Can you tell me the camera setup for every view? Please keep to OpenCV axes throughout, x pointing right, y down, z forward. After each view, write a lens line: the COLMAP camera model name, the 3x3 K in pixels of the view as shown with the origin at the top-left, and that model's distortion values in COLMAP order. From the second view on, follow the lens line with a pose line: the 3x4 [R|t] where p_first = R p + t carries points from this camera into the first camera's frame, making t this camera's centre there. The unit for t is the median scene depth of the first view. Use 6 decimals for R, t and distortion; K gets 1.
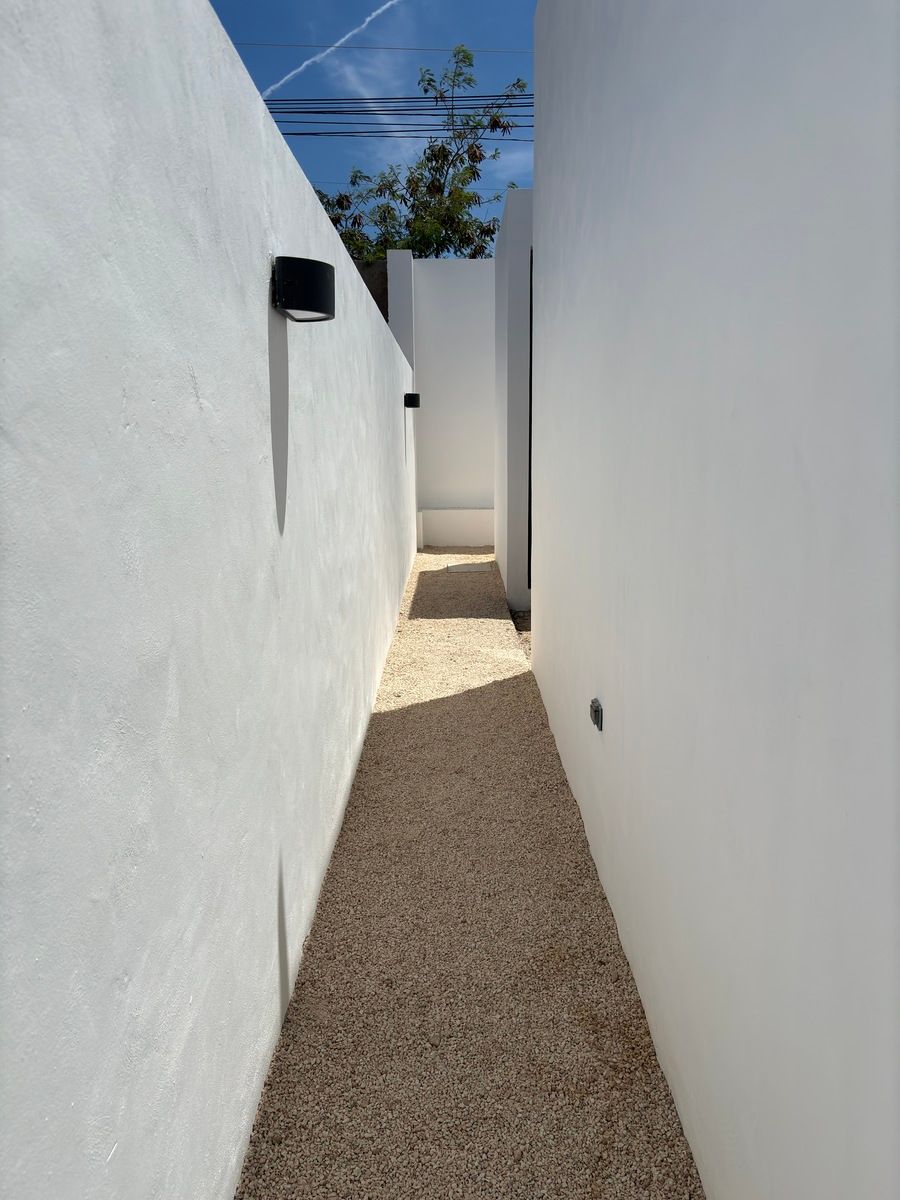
lens RADIAL K [[913.0, 0, 450.0], [0, 913.0, 600.0], [0, 0, 1]] dist [0.002358, 0.001448]
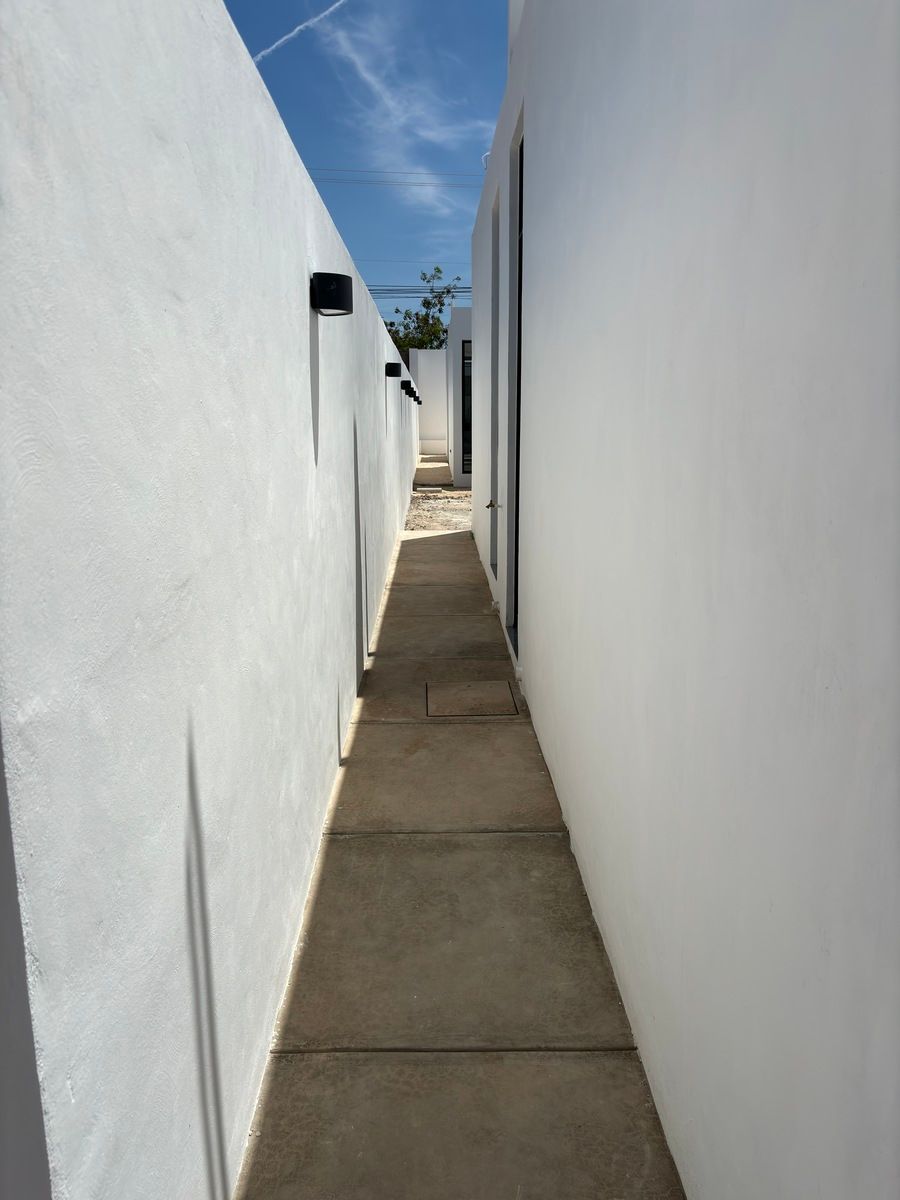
lens RADIAL K [[913.0, 0, 450.0], [0, 913.0, 600.0], [0, 0, 1]] dist [0.002358, 0.001448]
pose [[0.999961, -0.001166, 0.008726, 0.020244], [0.000761, 0.998933, 0.046171, 0.173240], [-0.008771, -0.046163, 0.998895, -1.187490]]
